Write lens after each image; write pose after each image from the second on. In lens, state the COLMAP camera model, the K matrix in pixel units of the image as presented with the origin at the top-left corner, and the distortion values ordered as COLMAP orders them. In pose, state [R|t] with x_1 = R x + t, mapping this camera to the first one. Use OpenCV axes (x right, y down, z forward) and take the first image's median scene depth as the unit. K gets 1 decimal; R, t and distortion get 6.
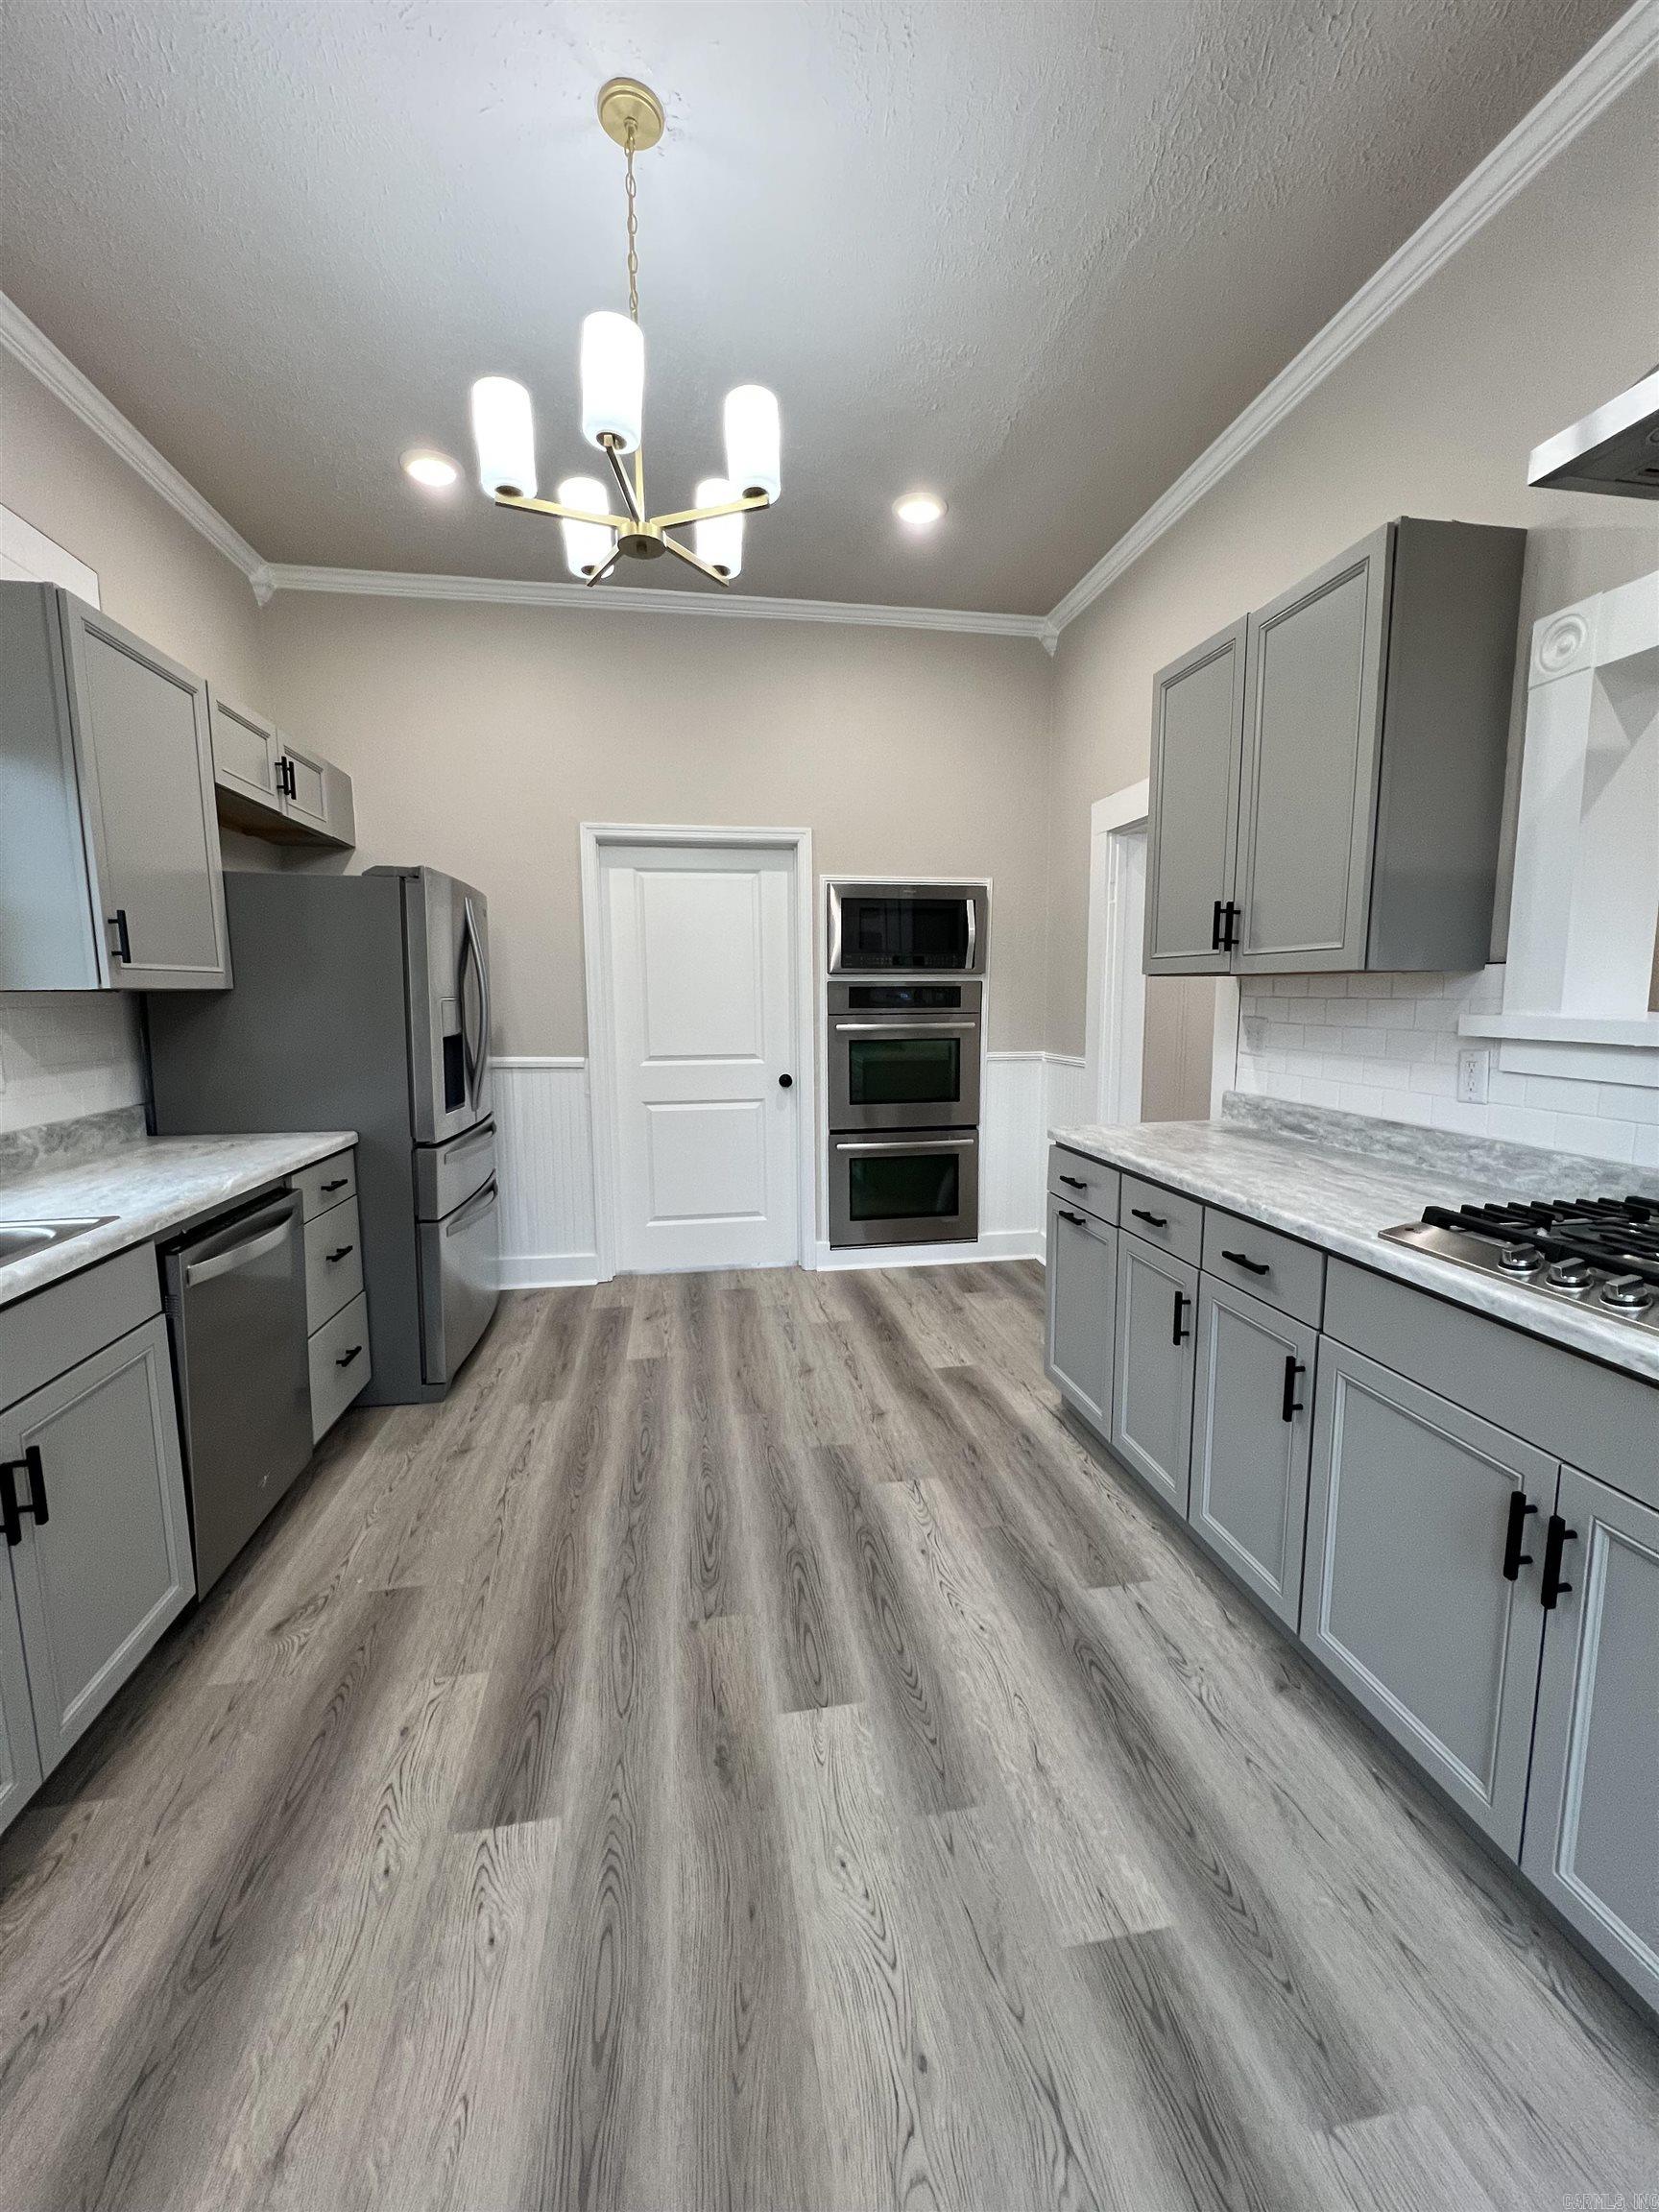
lens RADIAL K [[878.4, 0, 832.5], [0, 878.4, 1103.6], [0, 0, 1]] dist [0.000256, 0.000337]
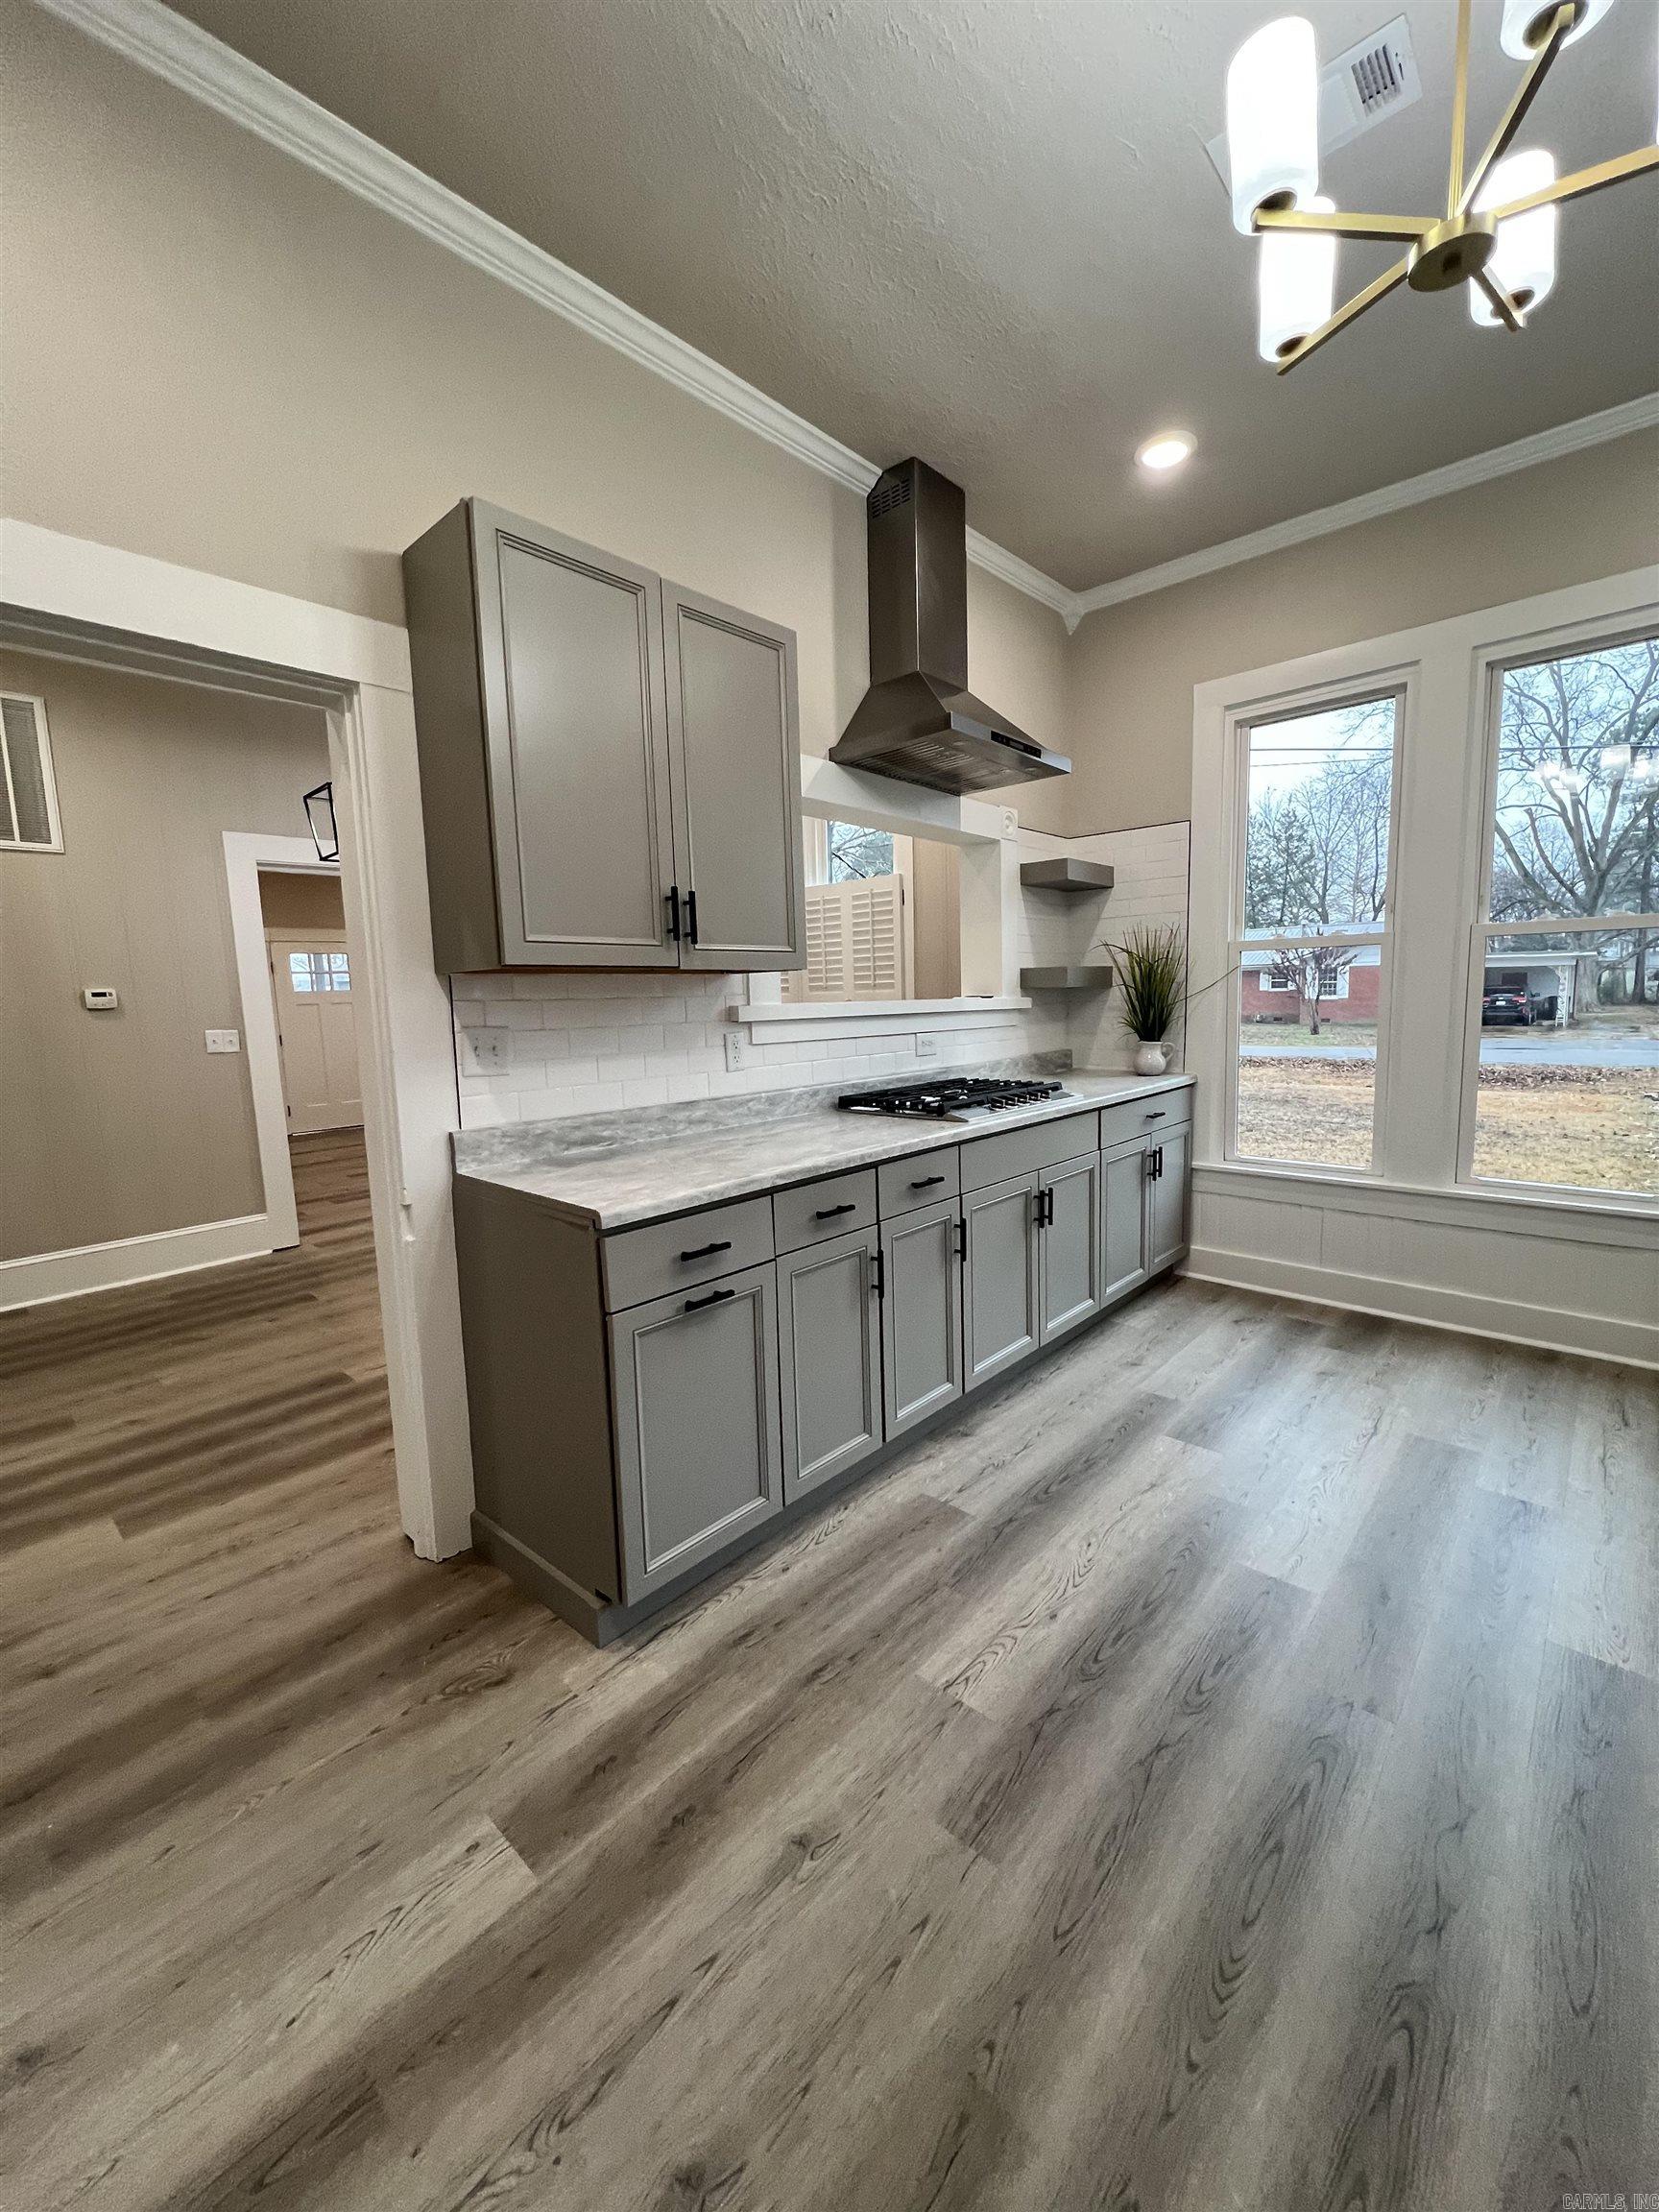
lens RADIAL K [[878.4, 0, 832.5], [0, 878.4, 1103.6], [0, 0, 1]] dist [0.000256, 0.000337]
pose [[-0.613236, -0.073485, 0.786474, -0.380870], [0.131446, 0.972287, 0.193339, -0.168423], [-0.778886, 0.221941, -0.586582, 1.456034]]
